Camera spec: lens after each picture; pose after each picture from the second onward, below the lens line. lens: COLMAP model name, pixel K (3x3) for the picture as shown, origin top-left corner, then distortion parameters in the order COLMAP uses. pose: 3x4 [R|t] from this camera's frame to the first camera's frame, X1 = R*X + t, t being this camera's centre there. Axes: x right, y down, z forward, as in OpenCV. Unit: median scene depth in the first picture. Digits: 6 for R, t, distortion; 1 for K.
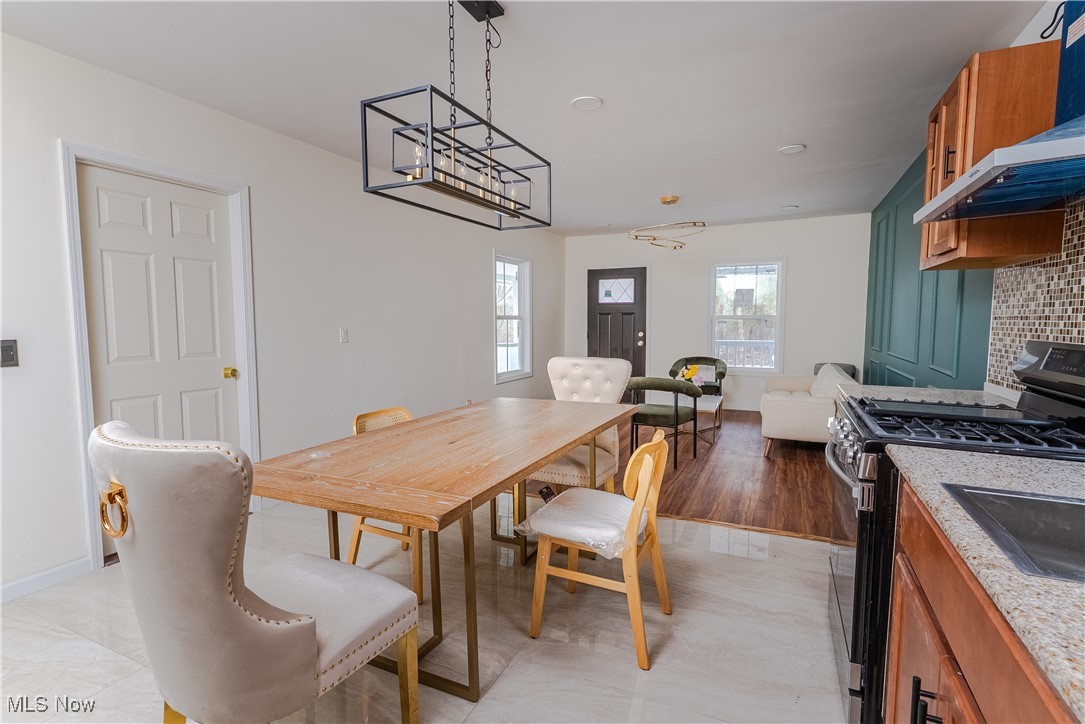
lens RADIAL K [[518.0, 0, 536.8], [0, 518.0, 359.3], [0, 0, 1]] dist [-0.000955, 0.000028]
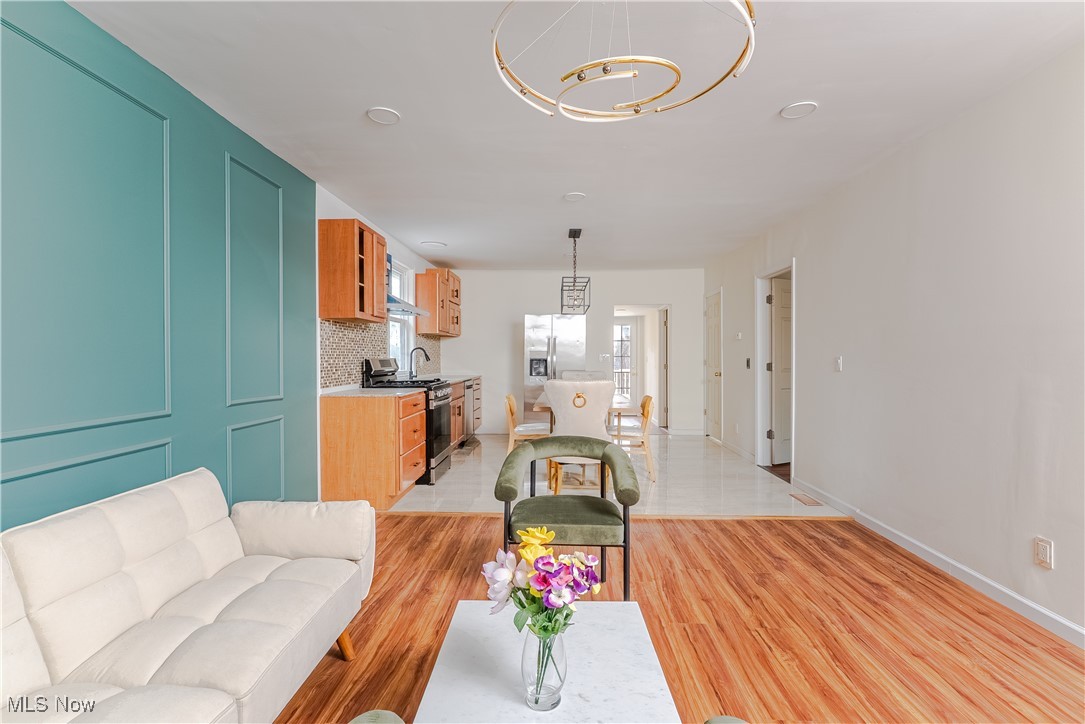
lens RADIAL K [[518.0, 0, 539.2], [0, 518.0, 366.2], [0, 0, 1]] dist [-0.000955, 0.000028]
pose [[-0.919225, 0.012466, -0.393536, 2.179665], [-0.025463, 0.995524, 0.091013, -0.463017], [0.392909, 0.093682, -0.914793, 6.728514]]
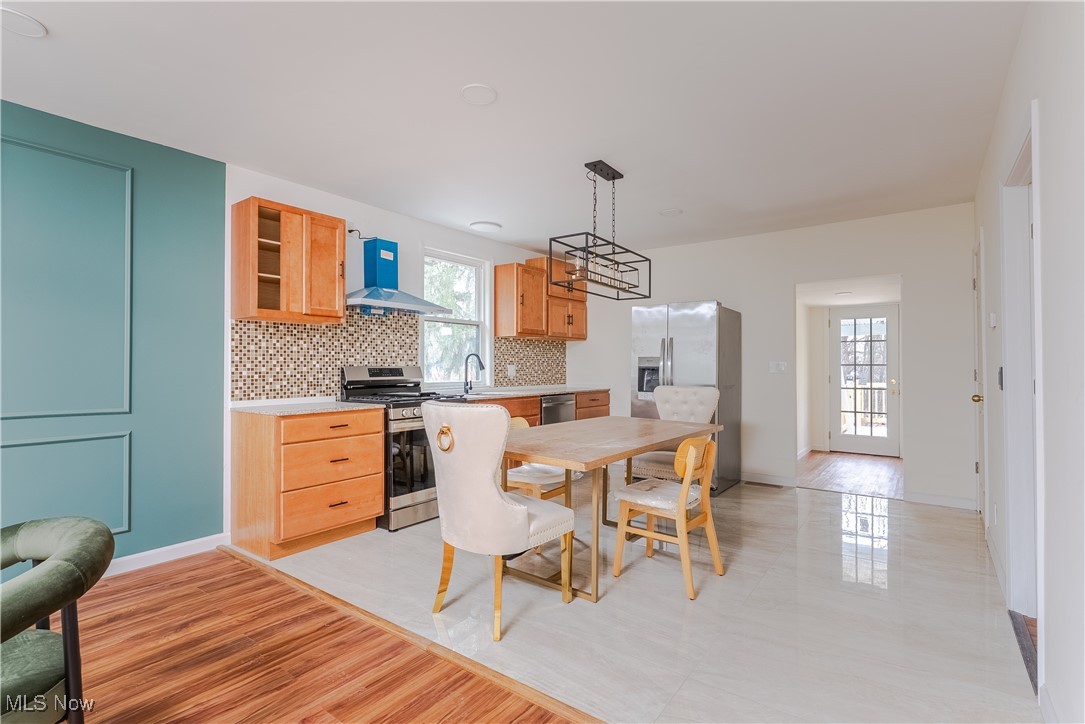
lens RADIAL K [[518.0, 0, 538.4], [0, 518.0, 360.3], [0, 0, 1]] dist [-0.000955, 0.000028]
pose [[-0.981074, 0.006919, 0.193510, -0.466236], [0.019601, 0.997777, 0.063698, -0.333700], [-0.192639, 0.066285, -0.979028, 5.390246]]
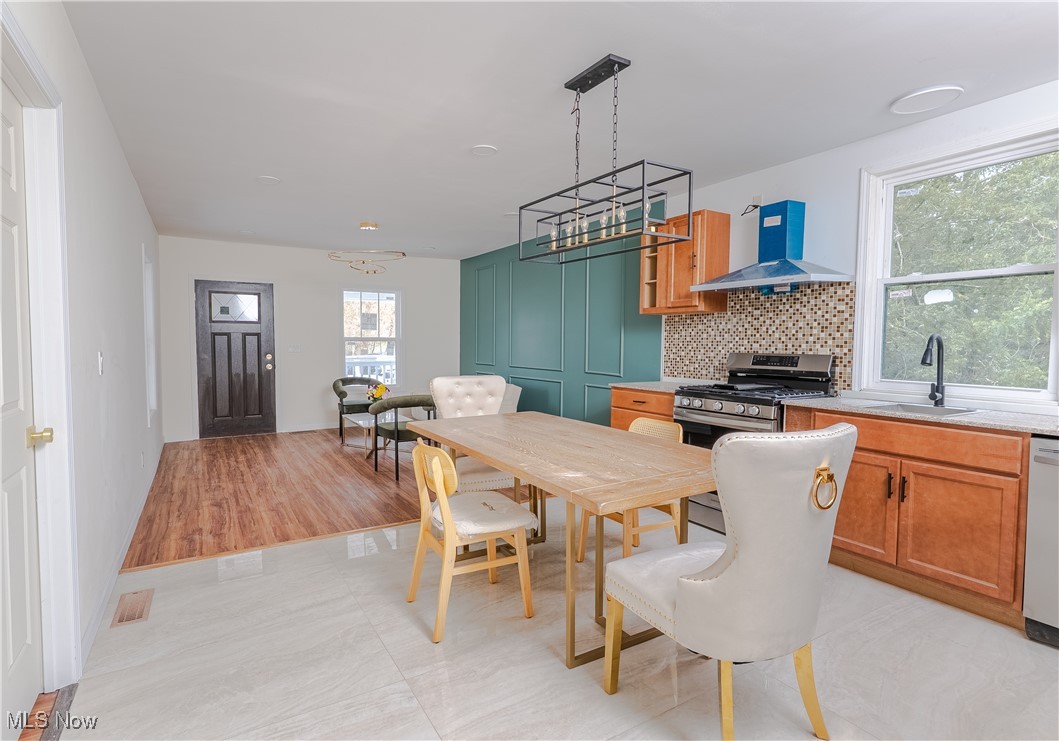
lens RADIAL K [[531.4, 0, 509.1], [0, 531.4, 366.3], [0, 0, 1]] dist [0.004041, 0.000405]
pose [[0.564761, -0.032889, 0.824599, -2.488745], [0.057431, 0.998349, 0.000484, -0.060367], [-0.823254, 0.047084, 0.565717, 0.942359]]
